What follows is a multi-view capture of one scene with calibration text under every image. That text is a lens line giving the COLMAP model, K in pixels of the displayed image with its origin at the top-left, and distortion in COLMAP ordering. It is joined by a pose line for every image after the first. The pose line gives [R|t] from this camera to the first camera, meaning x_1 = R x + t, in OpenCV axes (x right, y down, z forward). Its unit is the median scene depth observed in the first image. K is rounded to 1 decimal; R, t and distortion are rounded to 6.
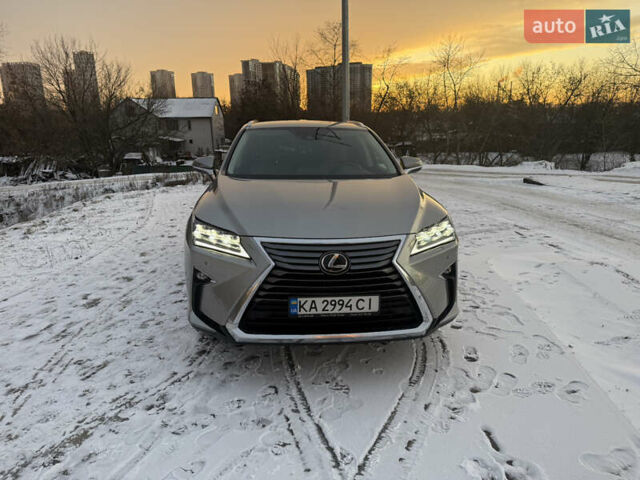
lens RADIAL K [[449.1, 0, 320.6], [0, 449.1, 236.5], [0, 0, 1]] dist [0.027706, -0.033638]
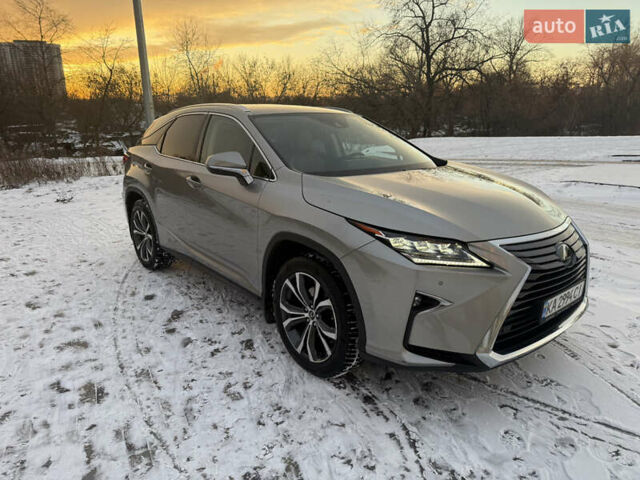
lens RADIAL K [[449.1, 0, 320.6], [0, 449.1, 236.5], [0, 0, 1]] dist [0.027706, -0.033638]
pose [[0.826149, -0.144300, 0.544660, -0.875322], [0.132710, 0.989288, 0.060800, -0.103375], [-0.547599, 0.022052, 0.836450, 0.460159]]
